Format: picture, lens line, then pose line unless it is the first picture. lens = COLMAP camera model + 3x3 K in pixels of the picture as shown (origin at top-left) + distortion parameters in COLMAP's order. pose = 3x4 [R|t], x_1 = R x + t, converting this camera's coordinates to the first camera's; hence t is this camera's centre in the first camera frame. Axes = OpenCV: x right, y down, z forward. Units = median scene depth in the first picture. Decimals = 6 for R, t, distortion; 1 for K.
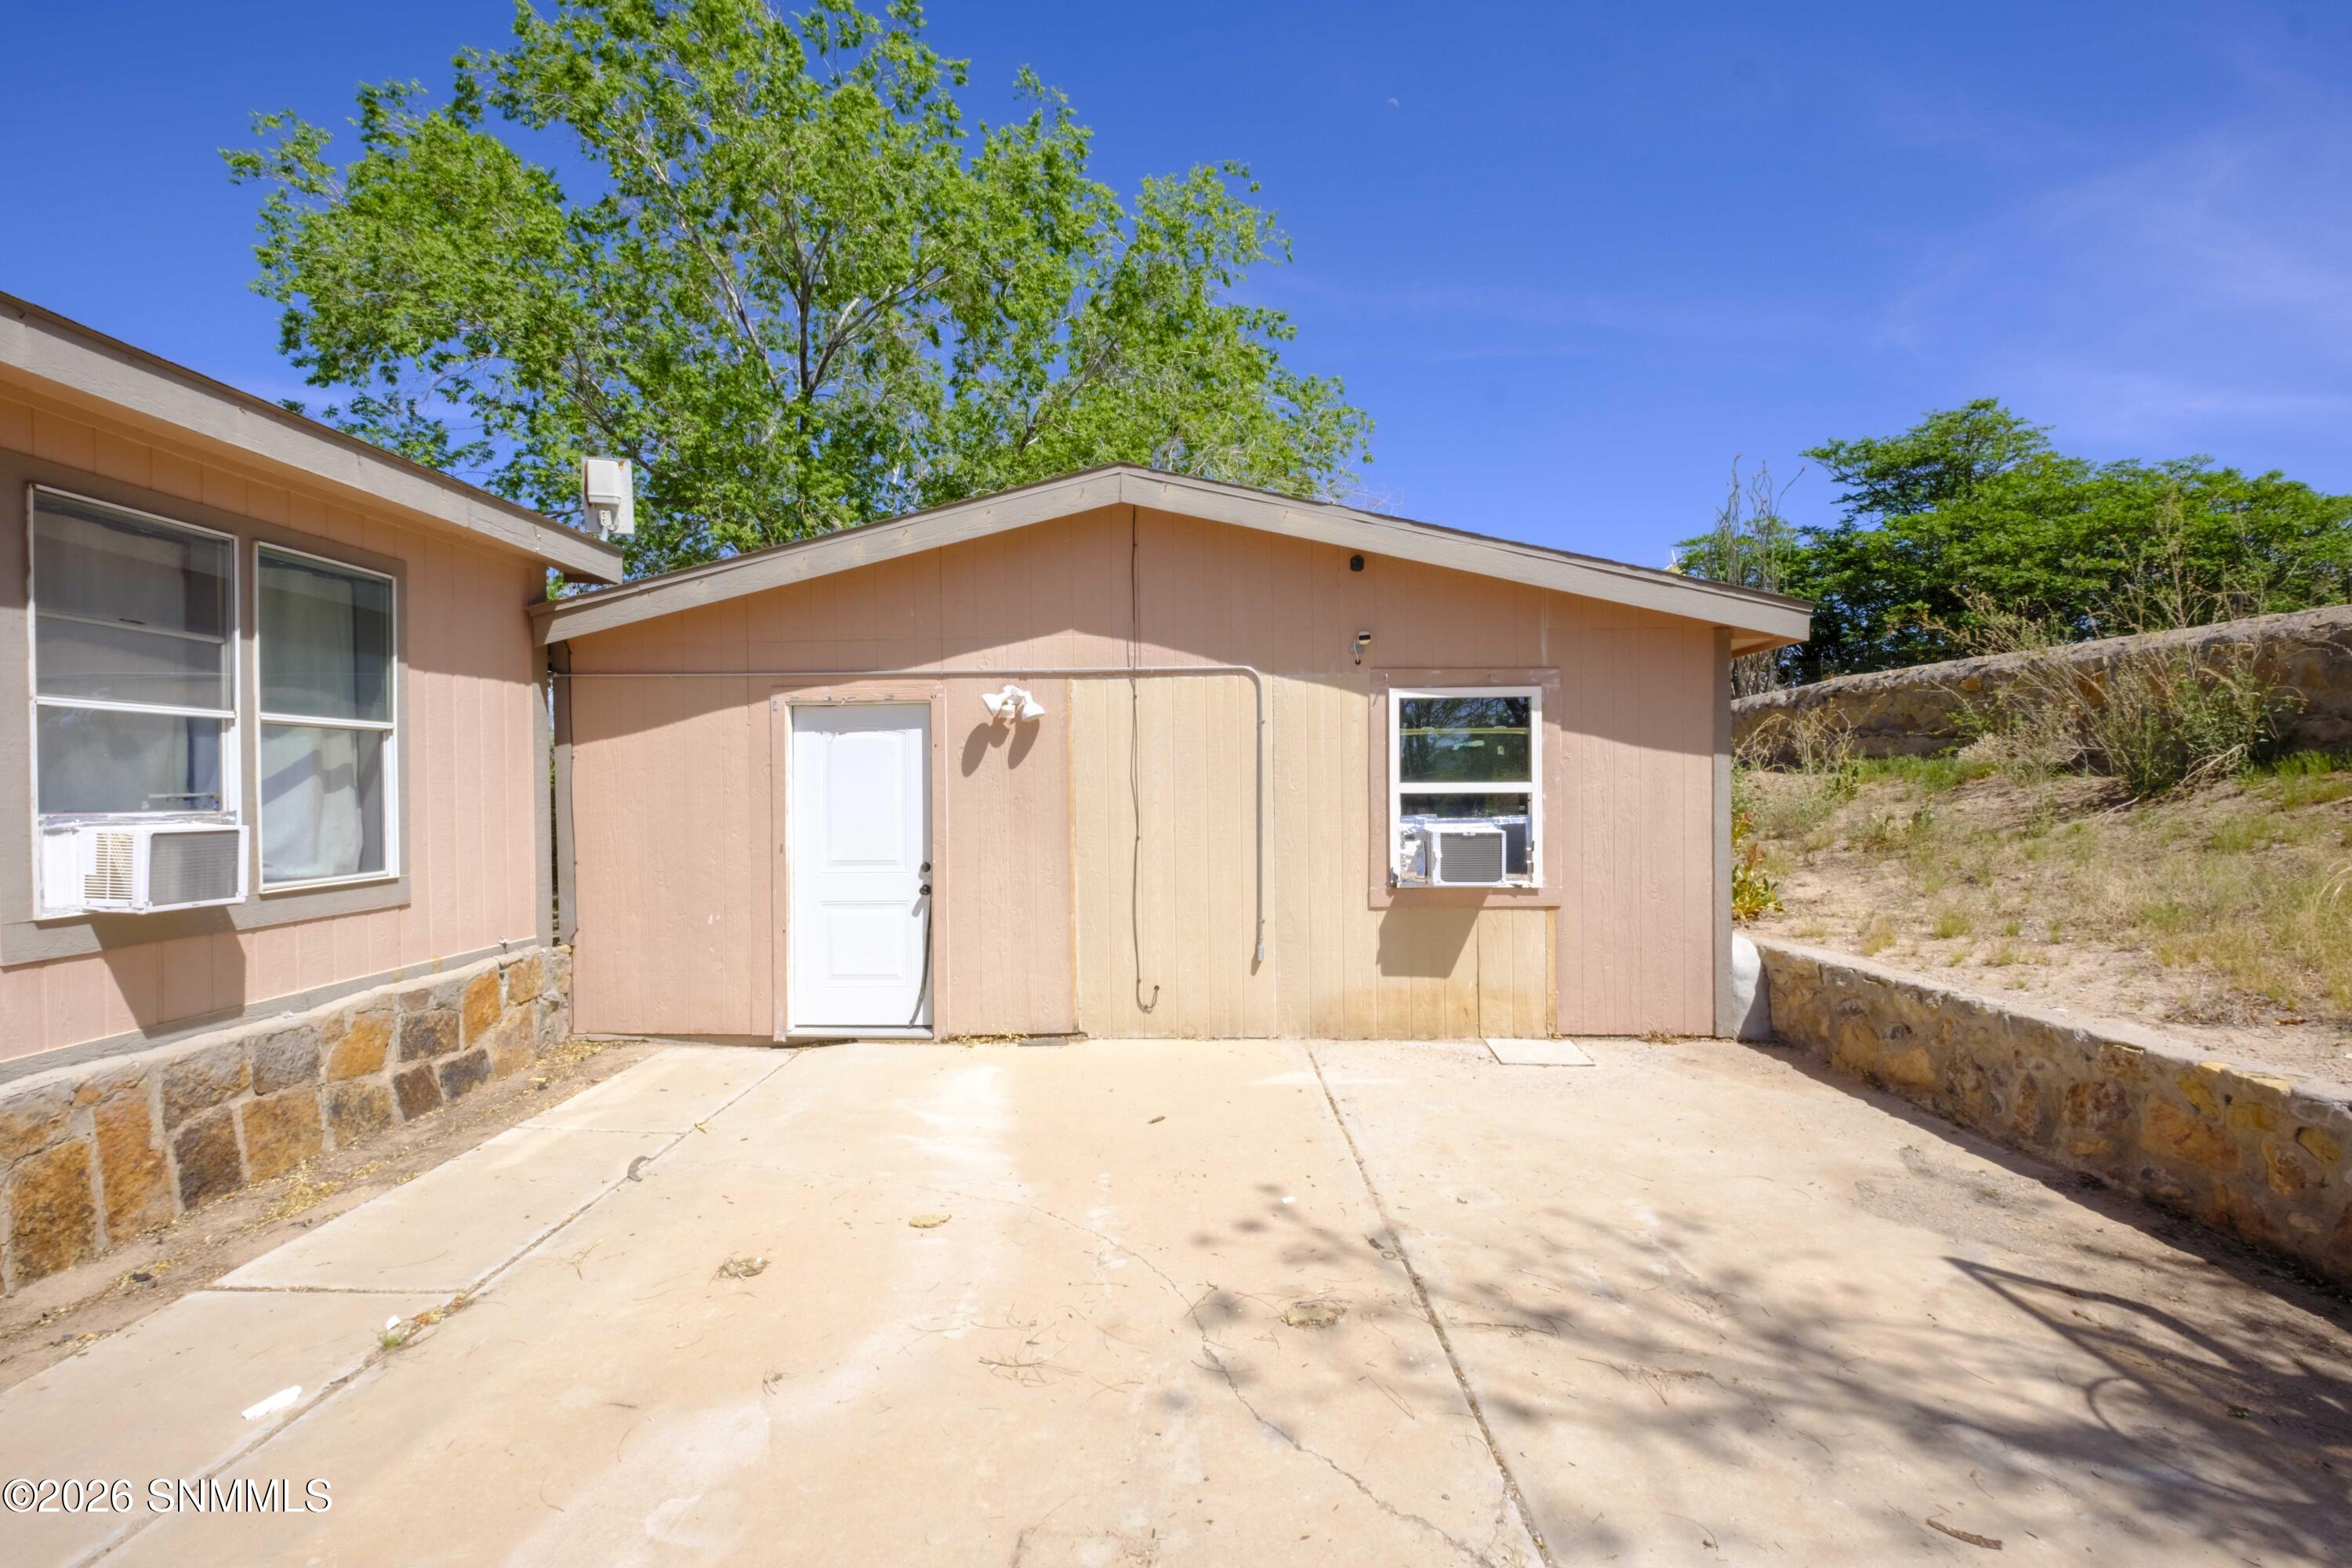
lens RADIAL K [[1028.9, 0, 1171.7], [0, 1028.9, 783.5], [0, 0, 1]] dist [0.002273, -0.000388]
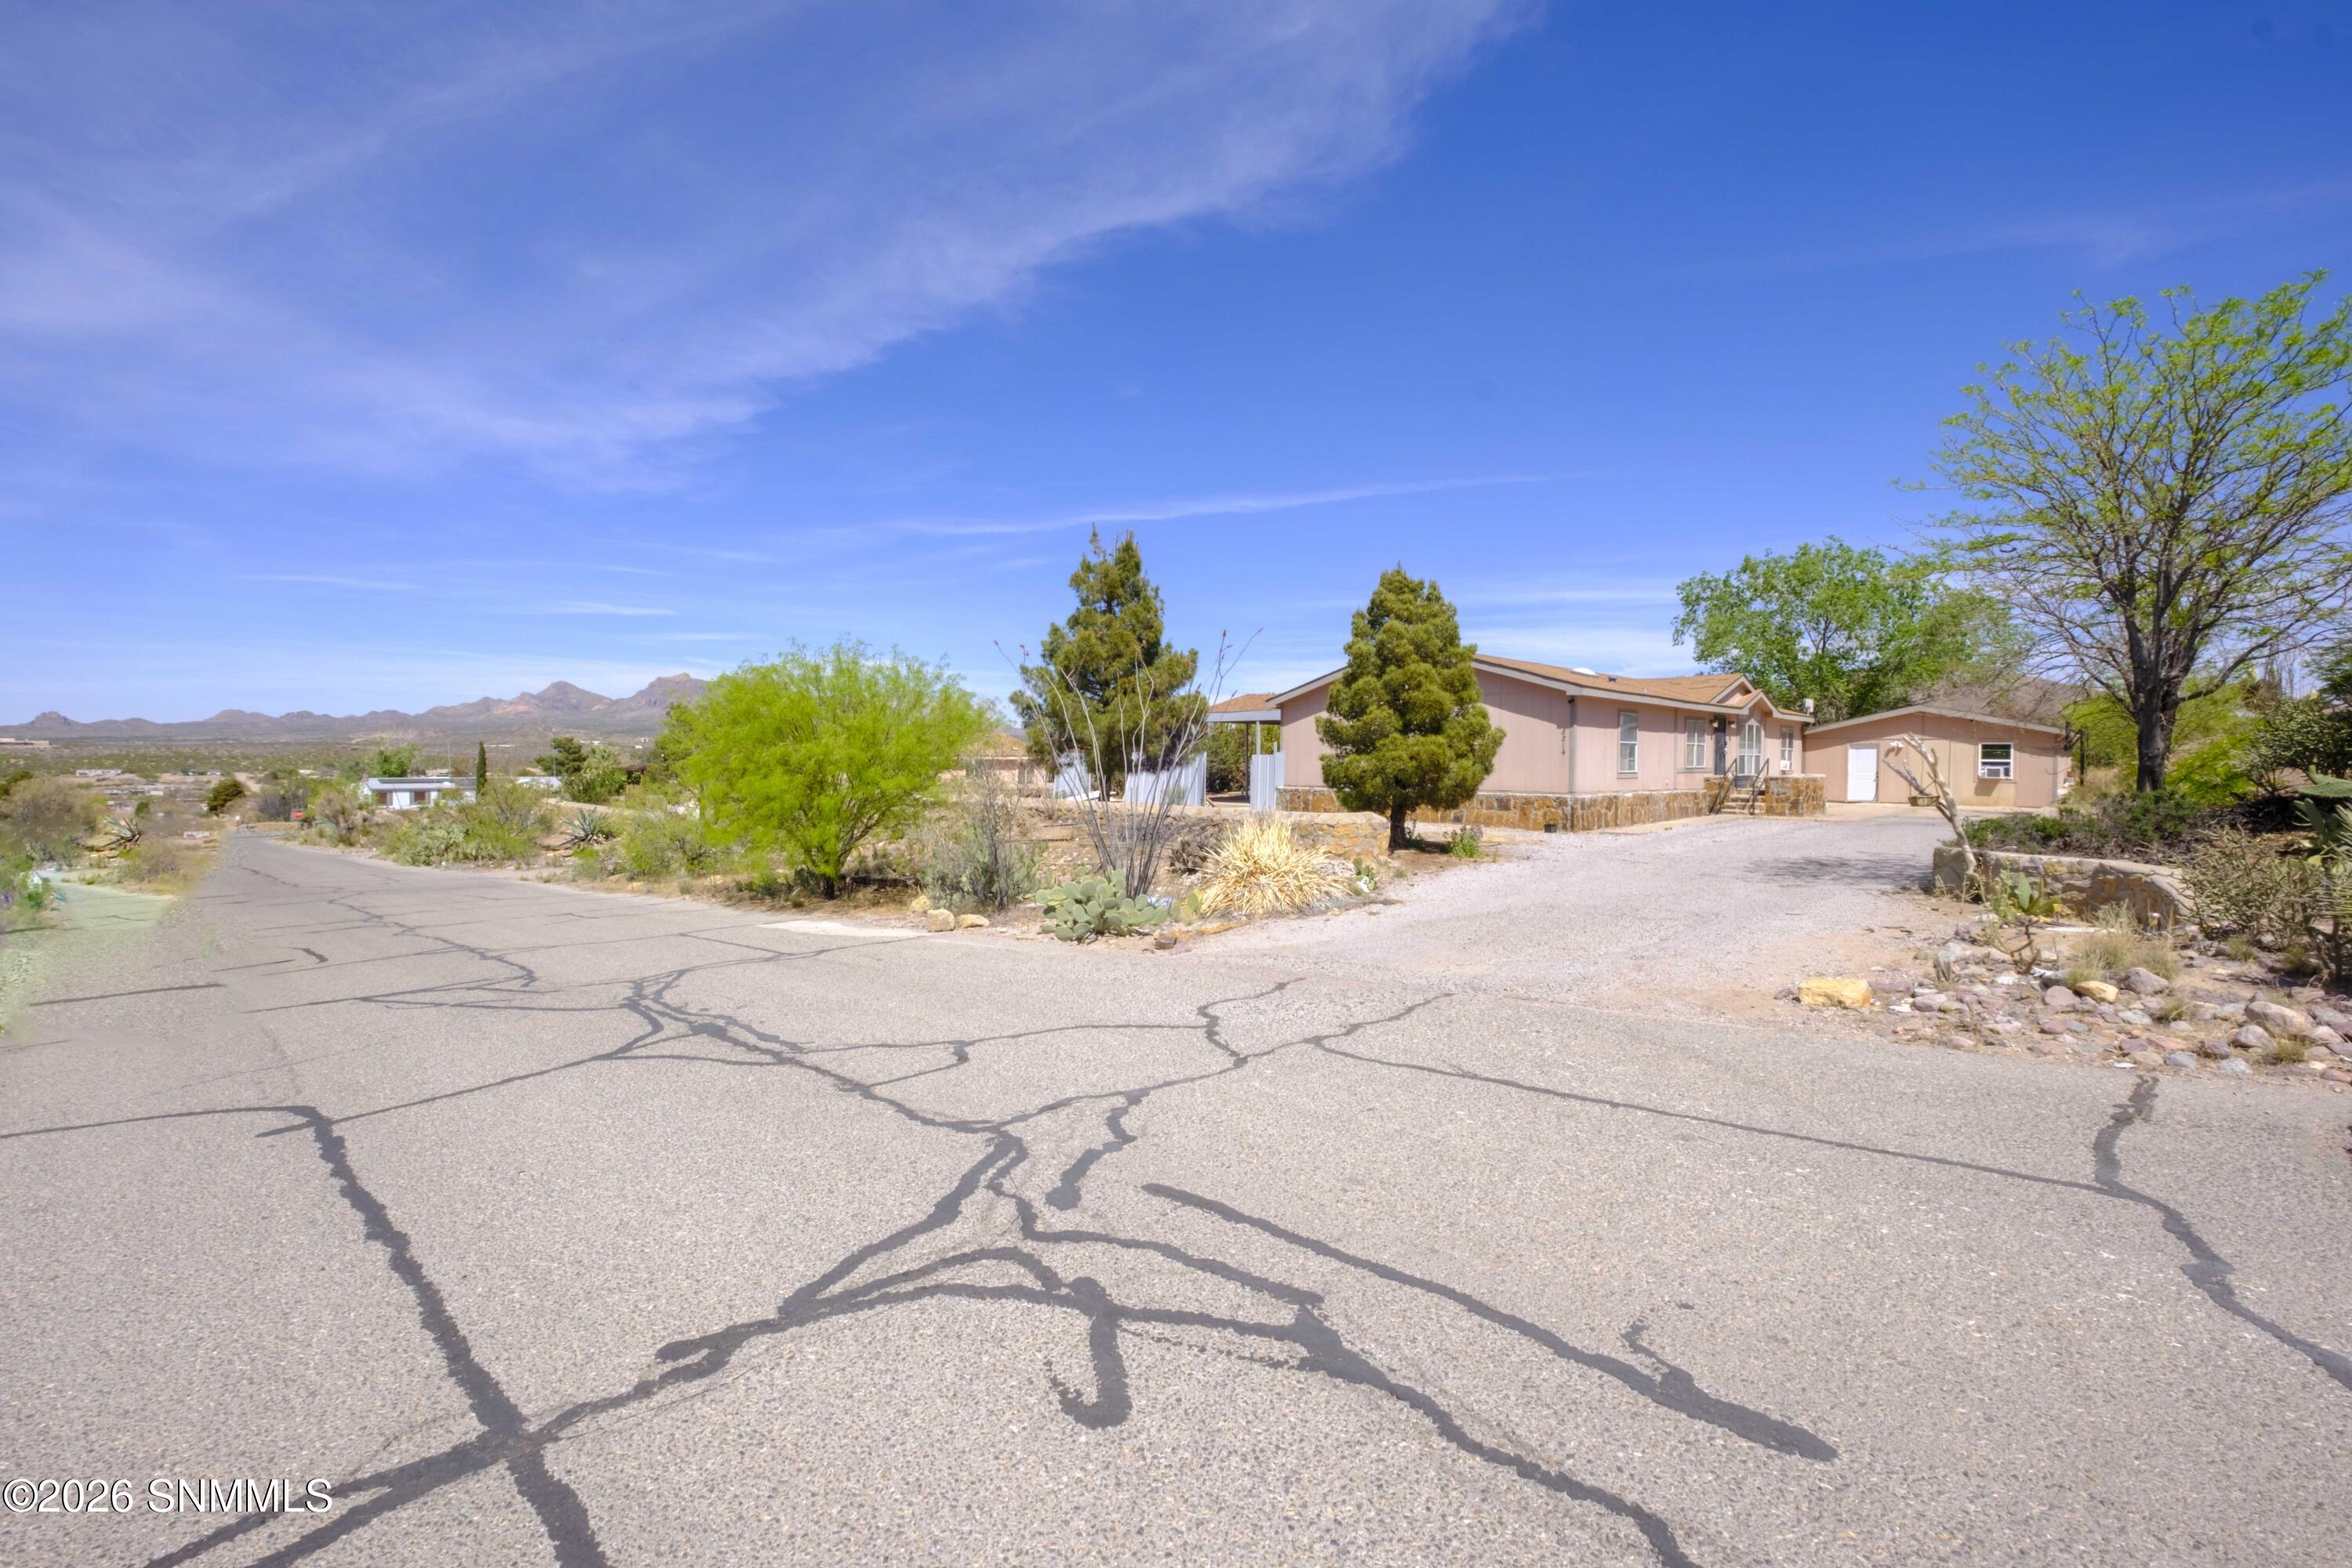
lens RADIAL K [[1013.4, 0, 1170.9], [0, 1013.4, 782.8], [0, 0, 1]] dist [0.001946, -0.000761]
pose [[0.723571, 0.031343, -0.689538, 0.979392], [-0.013850, 0.999427, 0.030894, 0.018630], [0.690111, -0.012804, 0.723590, -6.996909]]
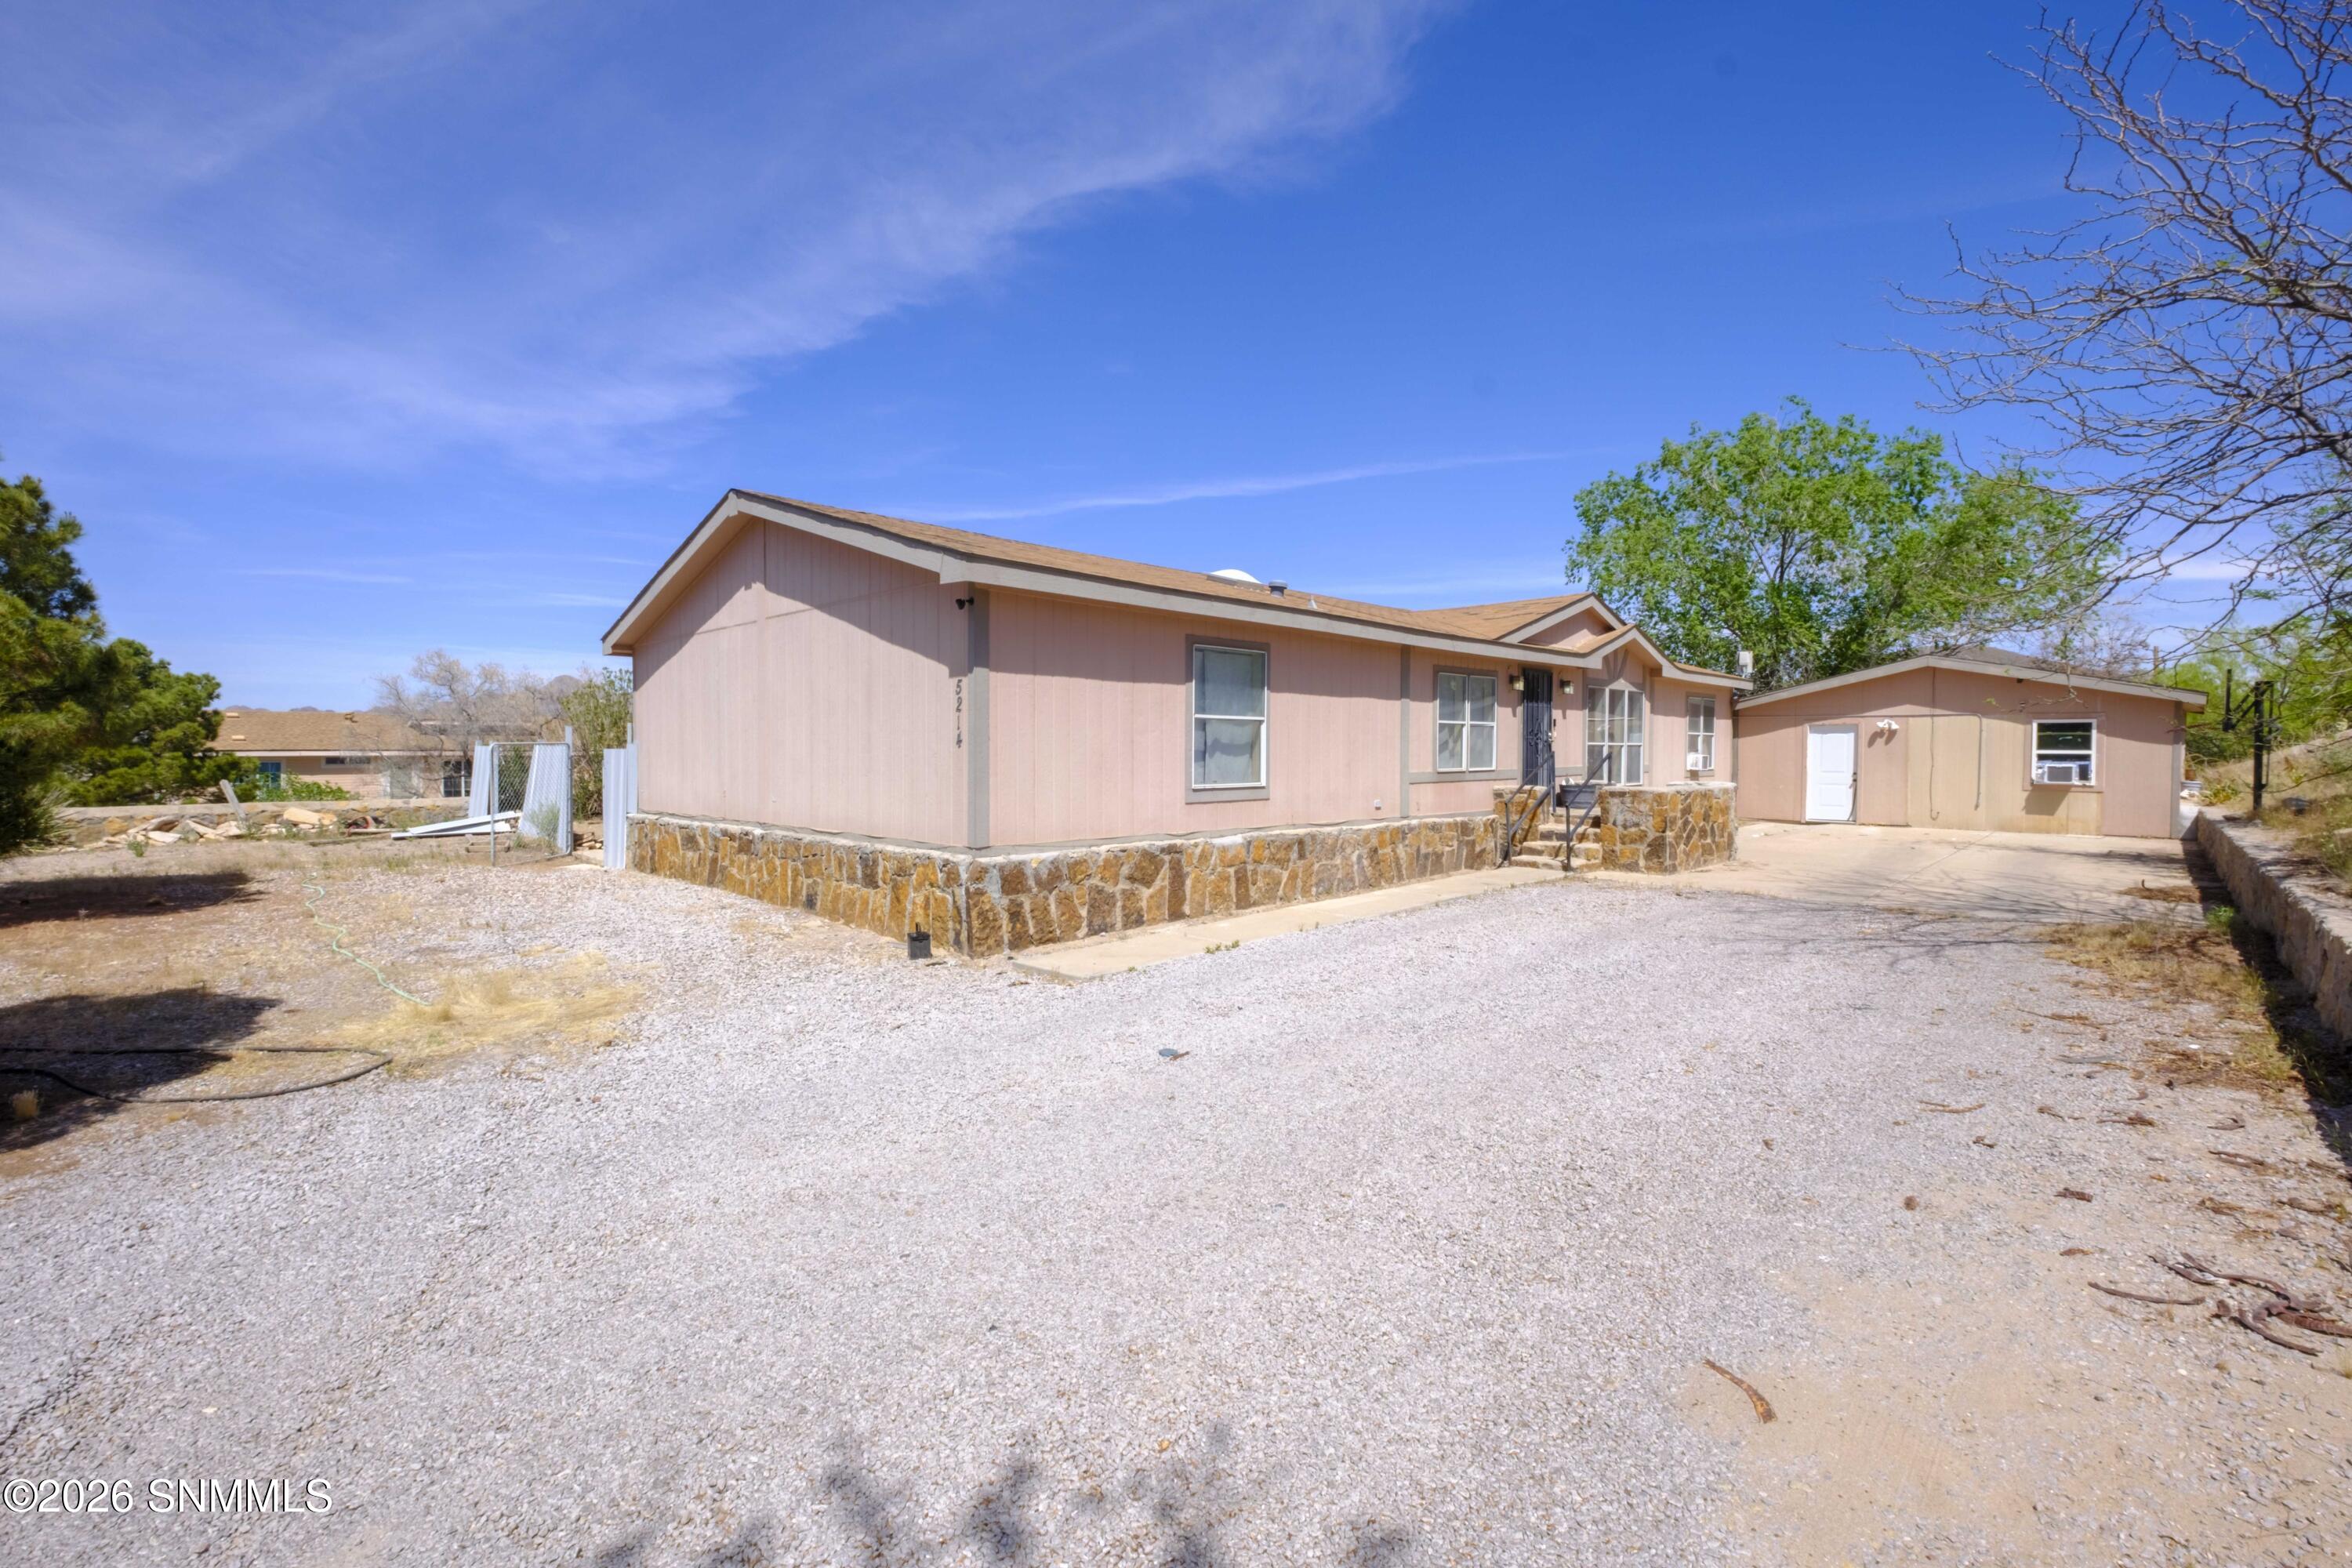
lens RADIAL K [[1028.9, 0, 1171.7], [0, 1028.9, 783.5], [0, 0, 1]] dist [0.002273, -0.000388]
pose [[0.719342, 0.033738, -0.693836, 0.591198], [-0.008522, 0.999173, 0.039750, -0.002586], [0.694604, -0.022680, 0.719035, -3.567096]]
